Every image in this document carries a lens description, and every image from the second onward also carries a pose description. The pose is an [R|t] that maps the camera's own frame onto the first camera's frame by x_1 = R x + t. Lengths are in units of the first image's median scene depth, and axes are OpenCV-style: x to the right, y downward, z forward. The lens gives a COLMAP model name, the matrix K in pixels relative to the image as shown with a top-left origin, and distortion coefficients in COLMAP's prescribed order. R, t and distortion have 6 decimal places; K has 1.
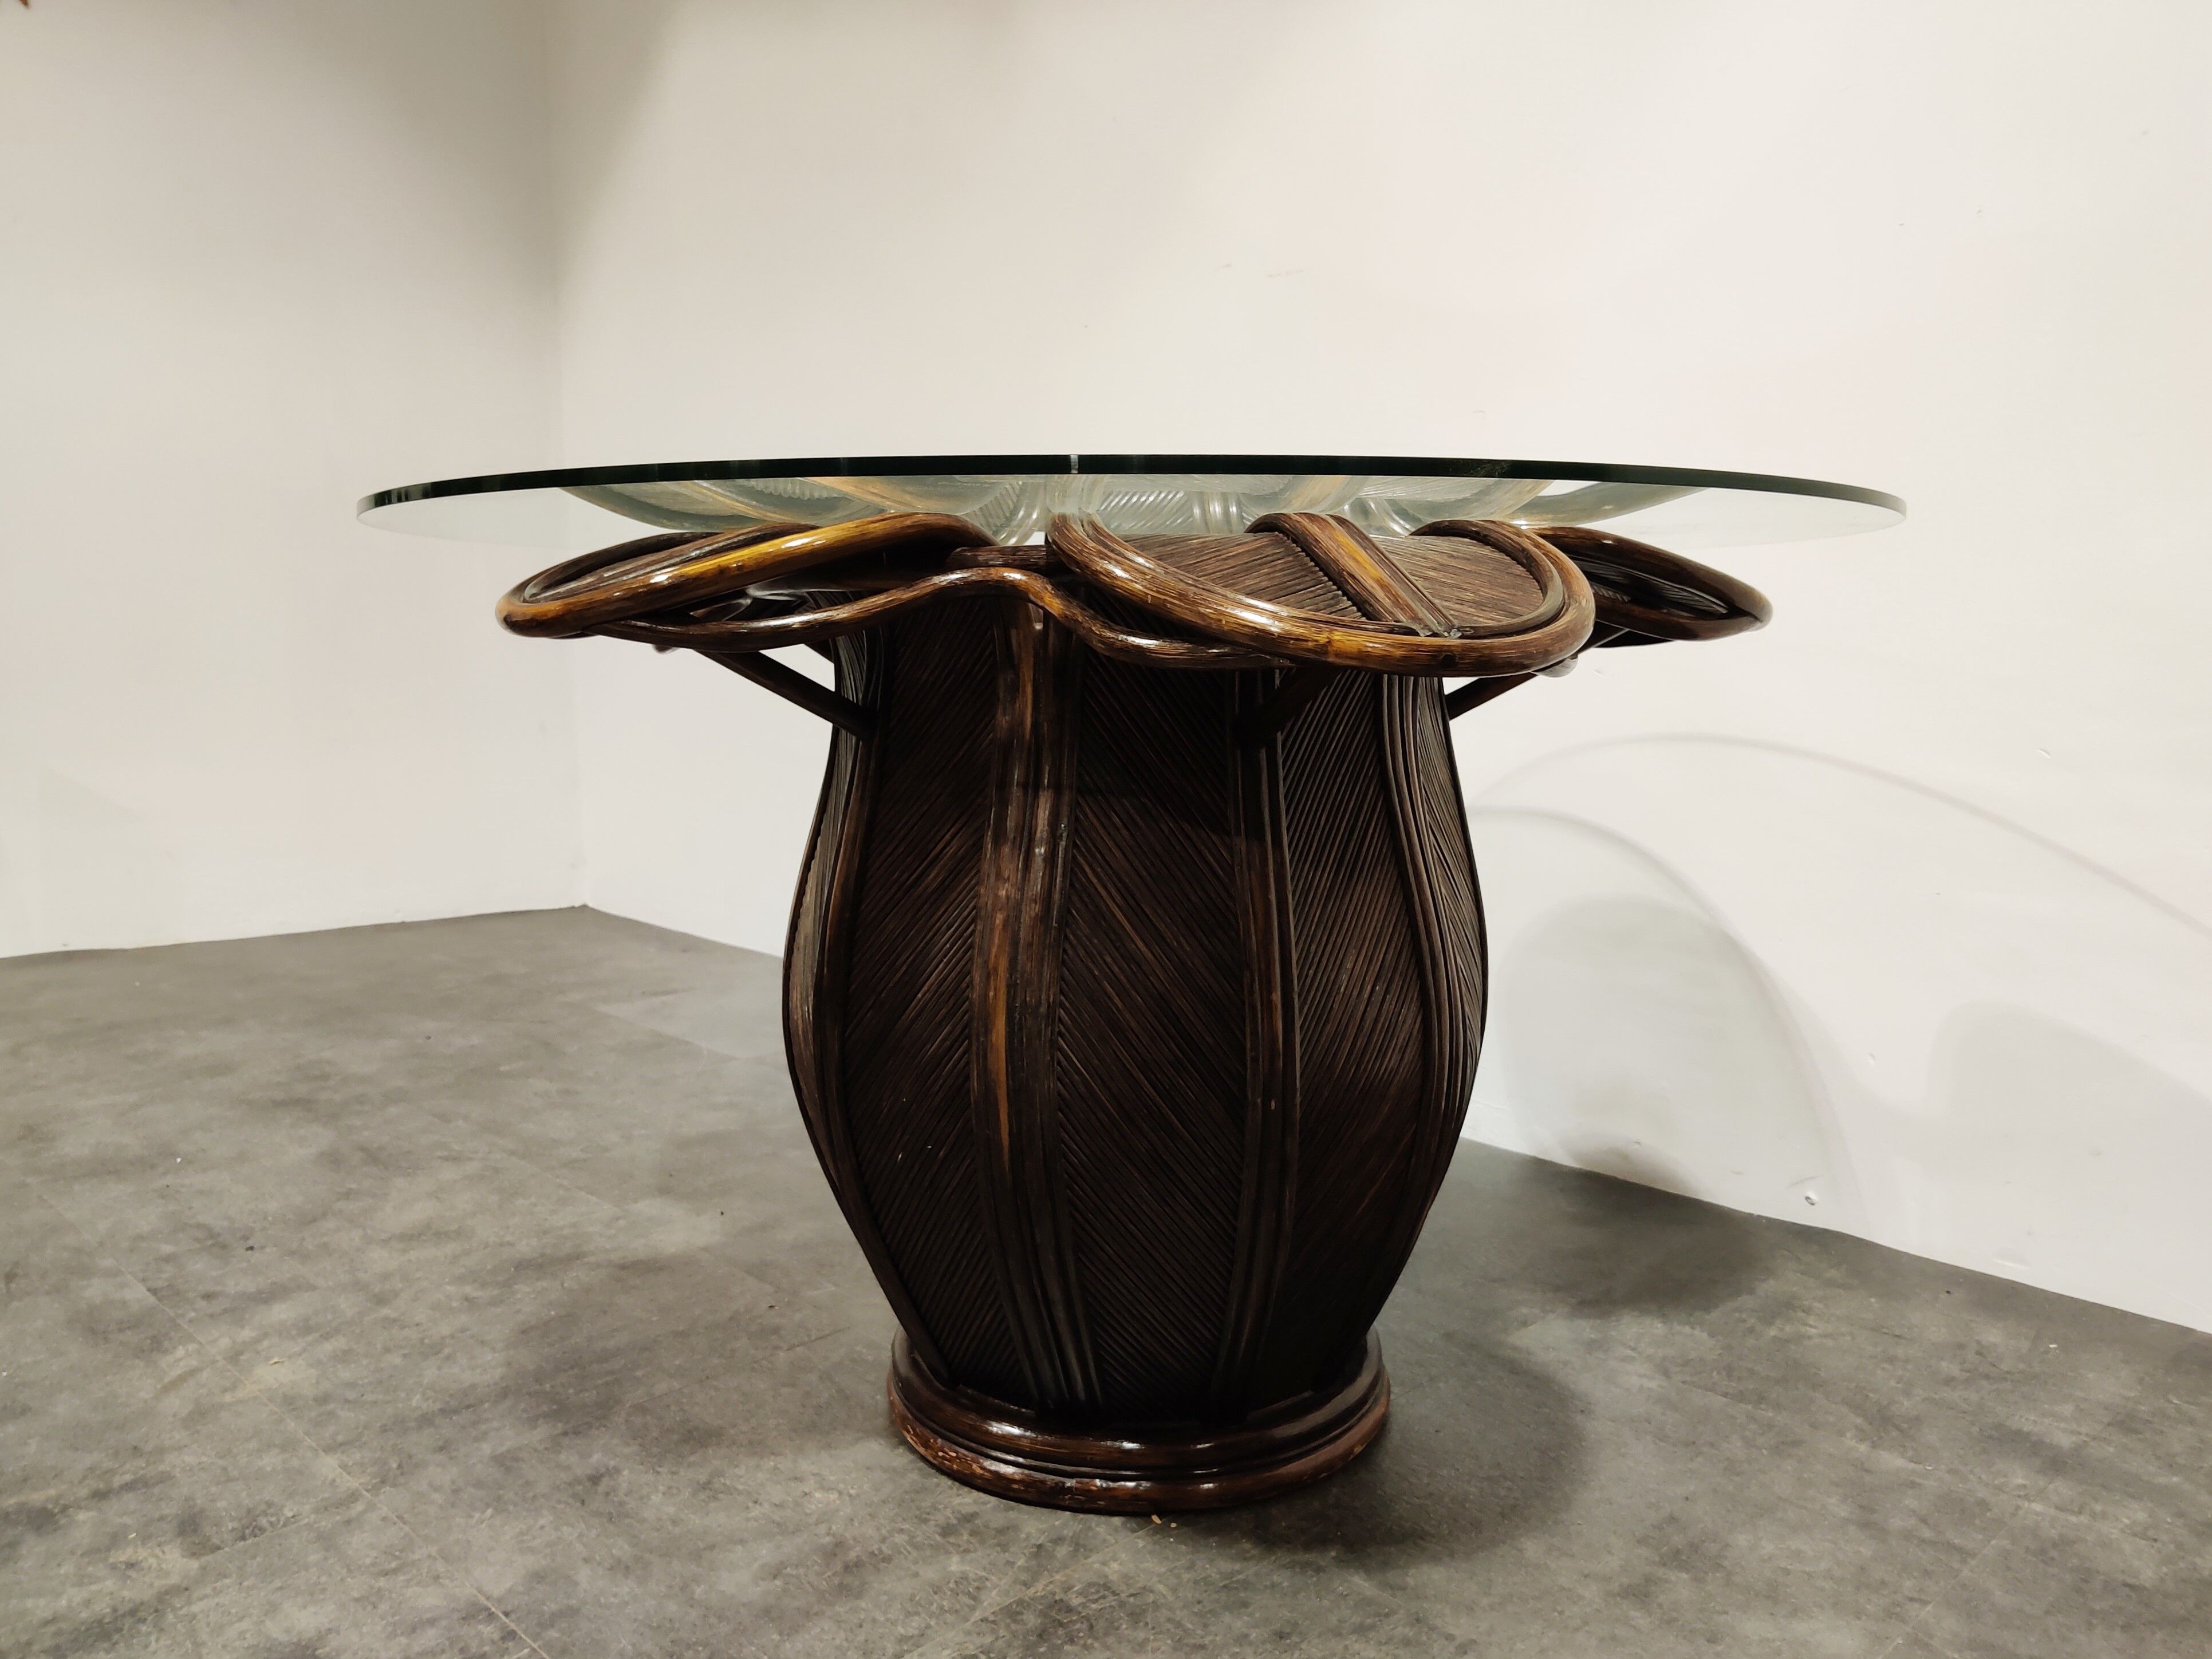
lens RADIAL K [[1781.2, 0, 1139.2], [0, 1781.2, 816.4], [0, 0, 1]] dist [-0.015517, -0.007001]
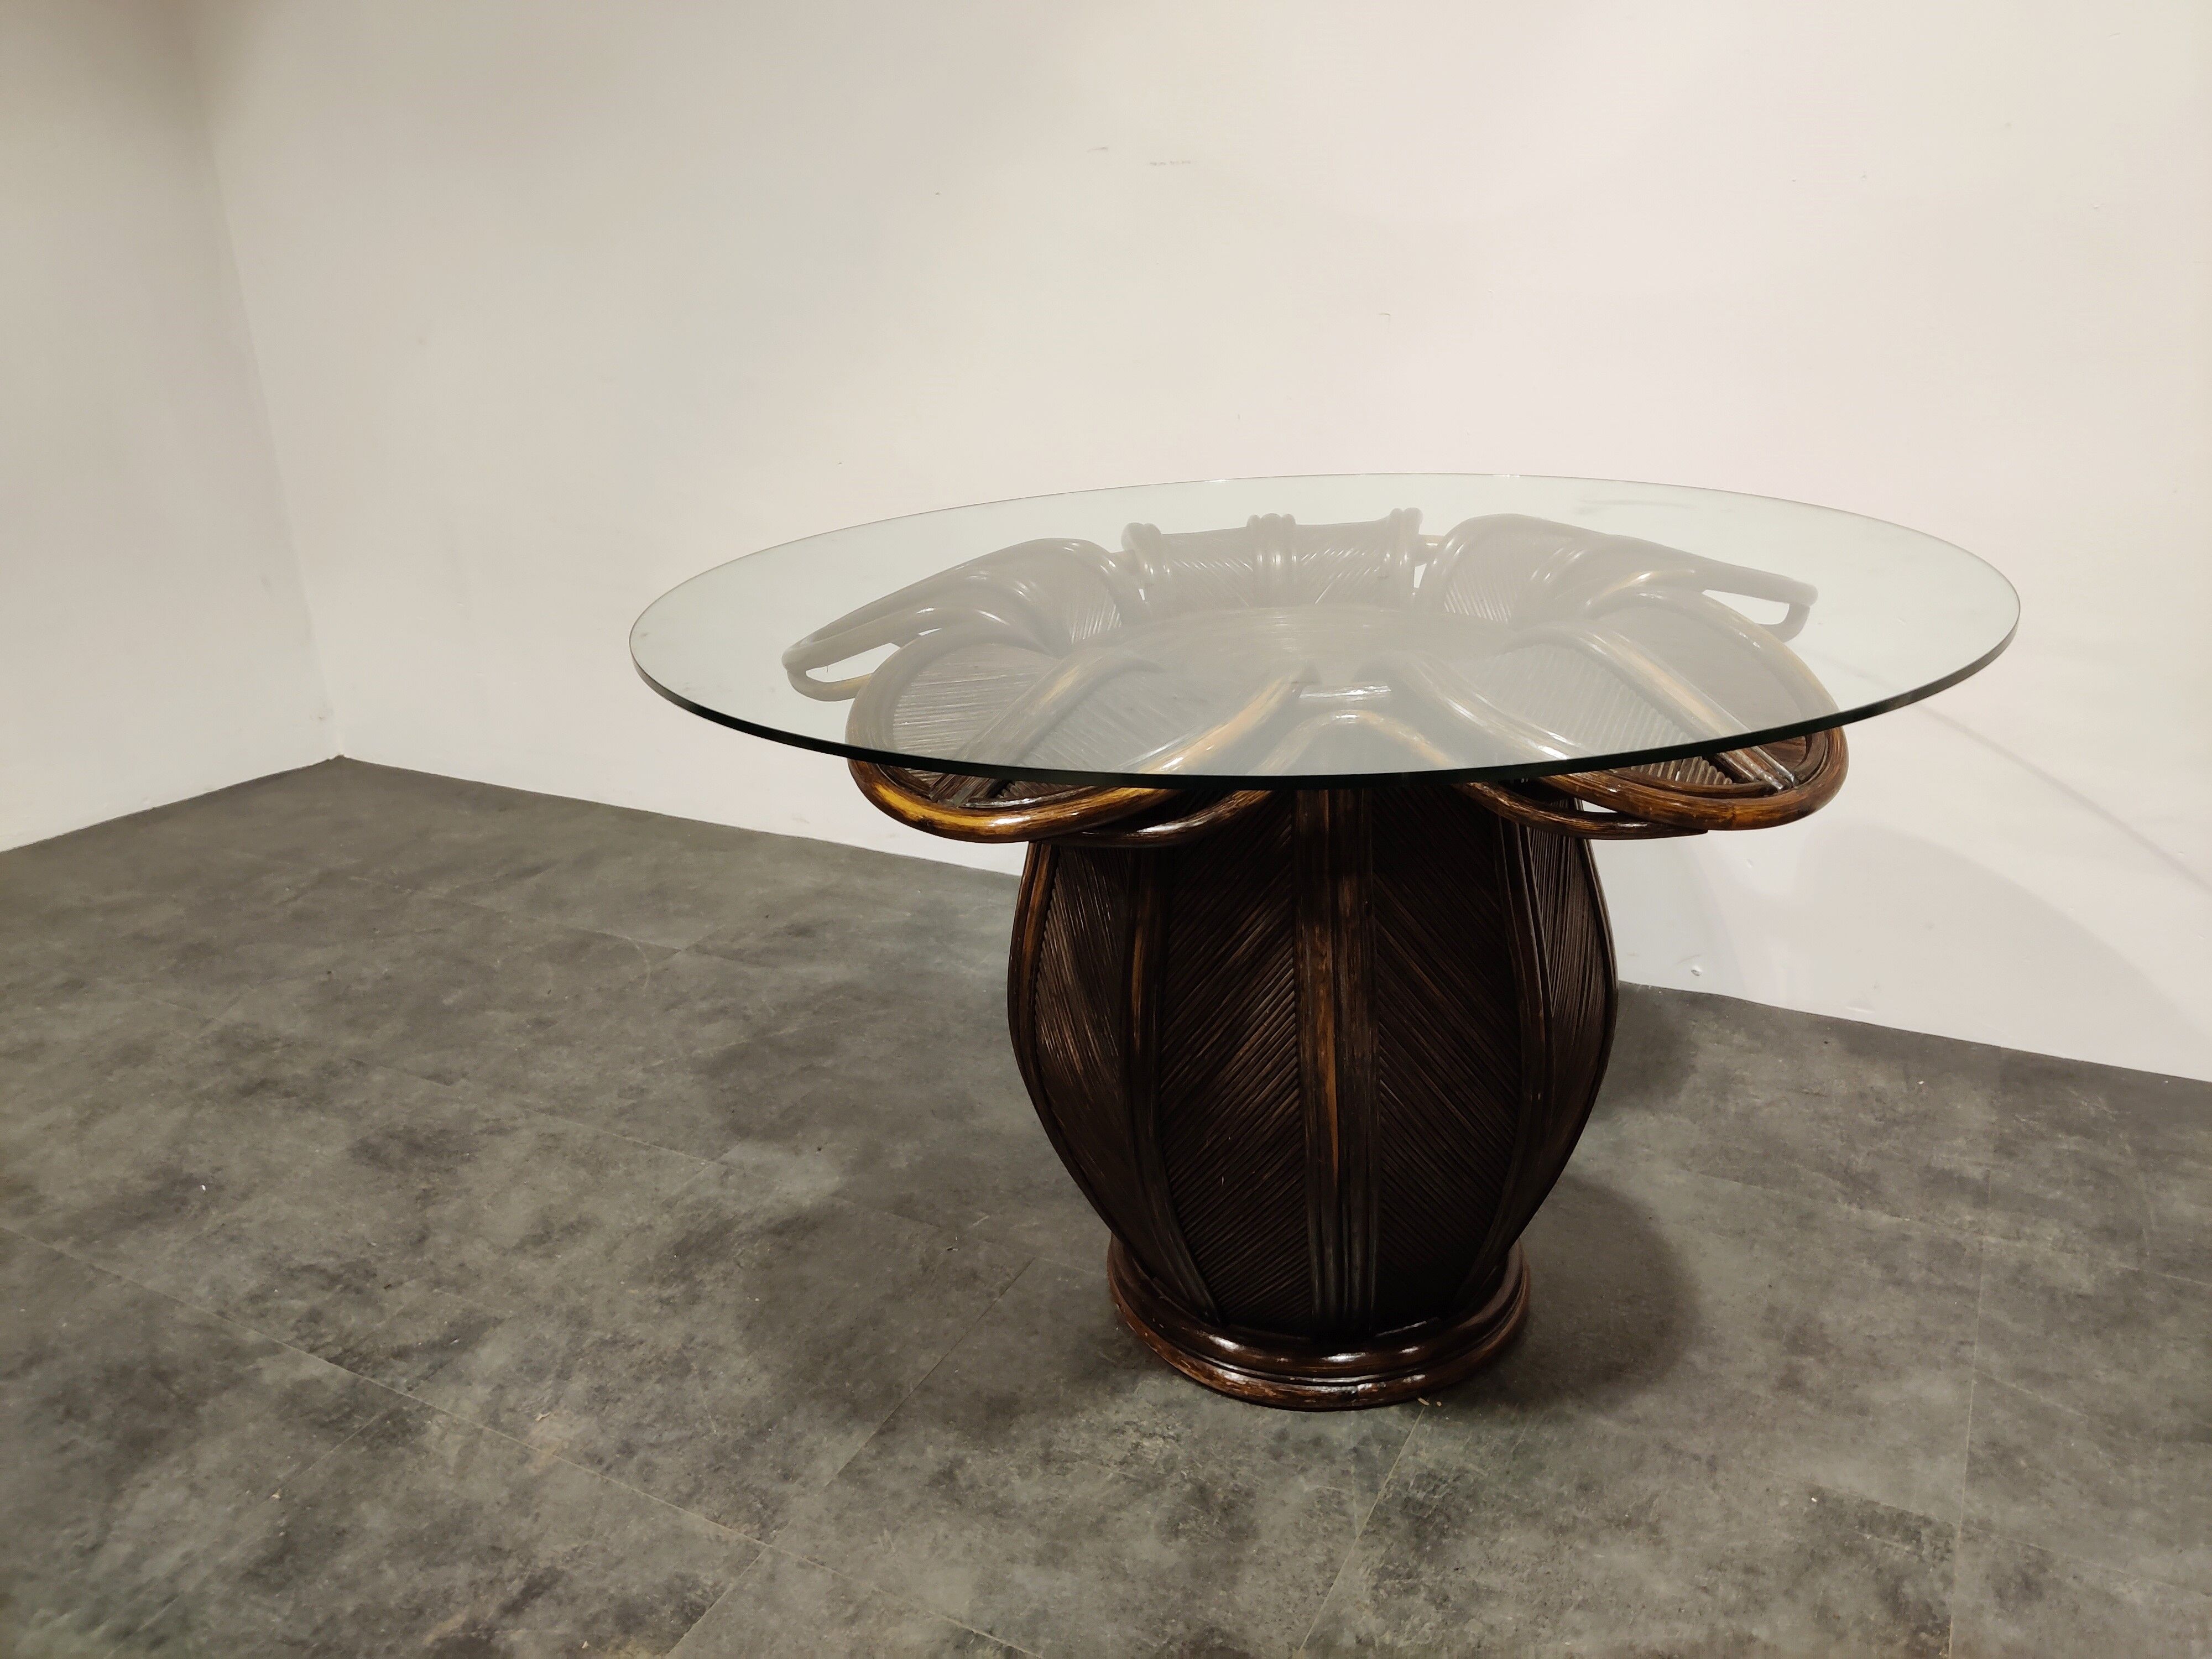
lens RADIAL K [[1716.3, 0, 1137.0], [0, 1716.3, 778.0], [0, 0, 1]] dist [-0.015580, -0.000560]
pose [[0.952266, -0.138421, 0.272084, -0.410823], [0.078858, 0.972578, 0.218798, -0.283985], [-0.294909, -0.186898, 0.937069, 0.011135]]
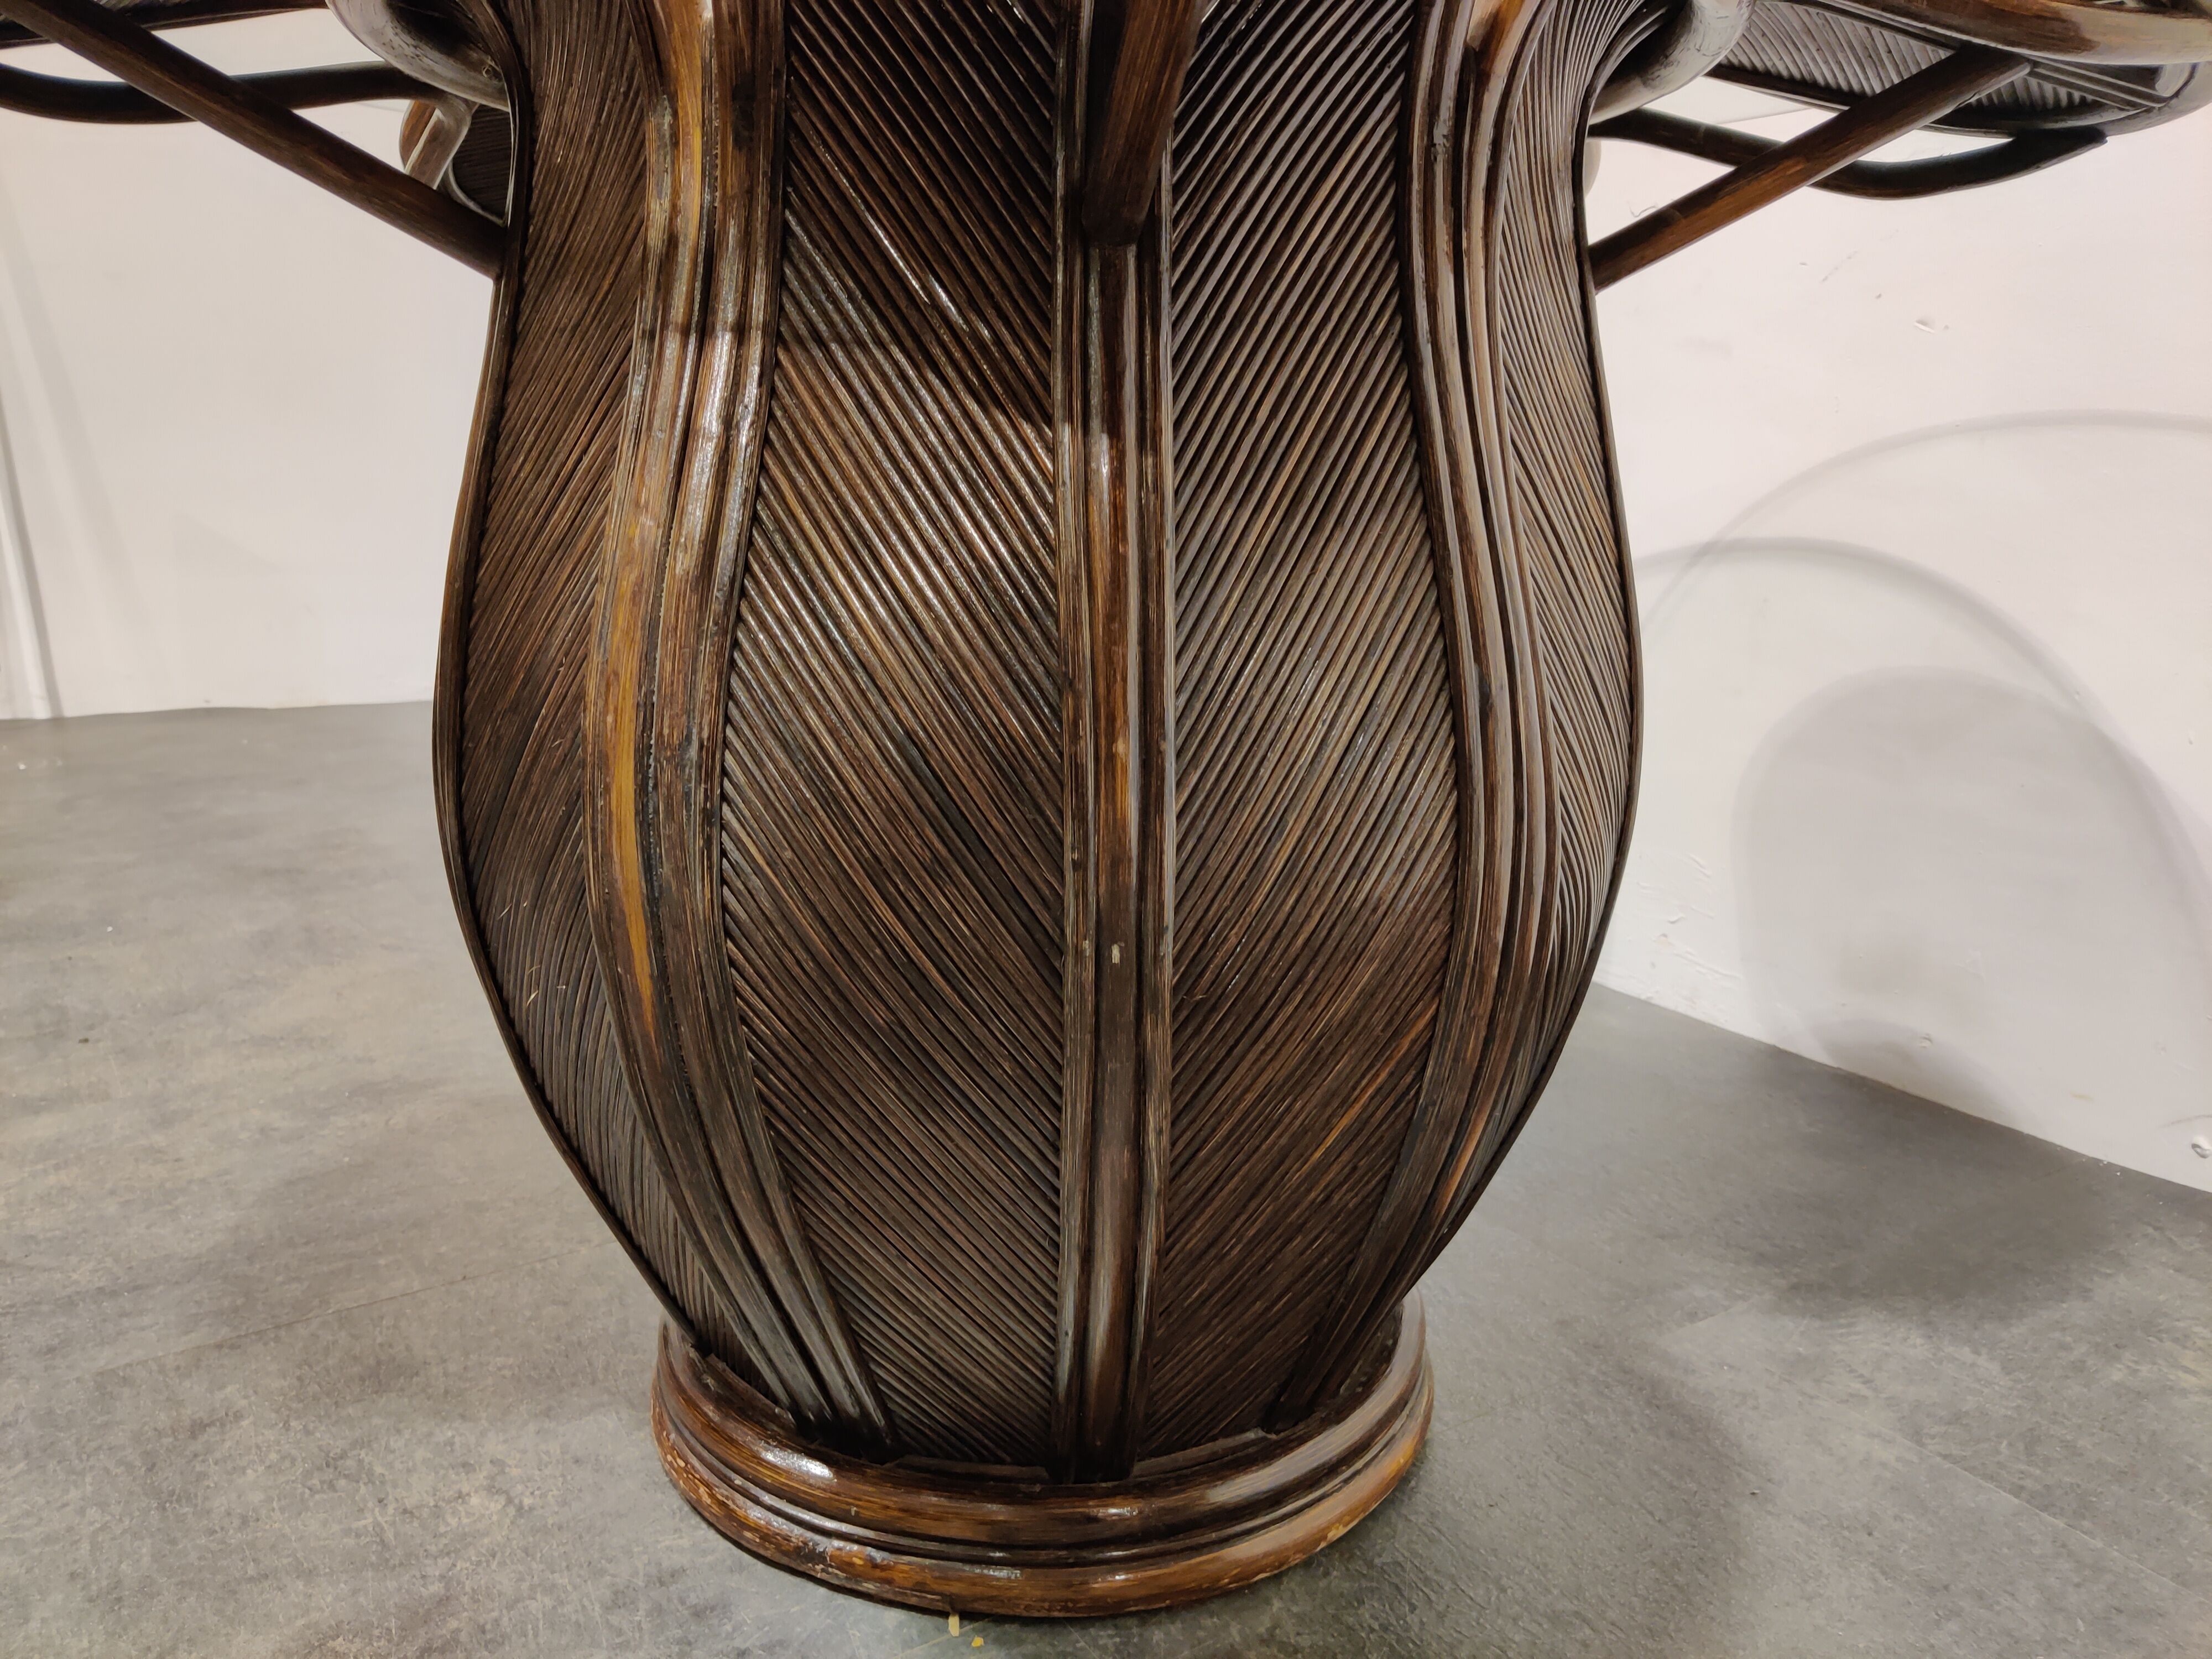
lens RADIAL K [[1716.3, 0, 1113.5], [0, 1716.3, 867.2], [0, 0, 1]] dist [-0.015580, -0.000560]
pose [[0.977981, 0.055911, -0.201064, 0.148856], [-0.029898, 0.991042, 0.130159, 0.061648], [0.206540, -0.121282, 0.970892, 0.443474]]
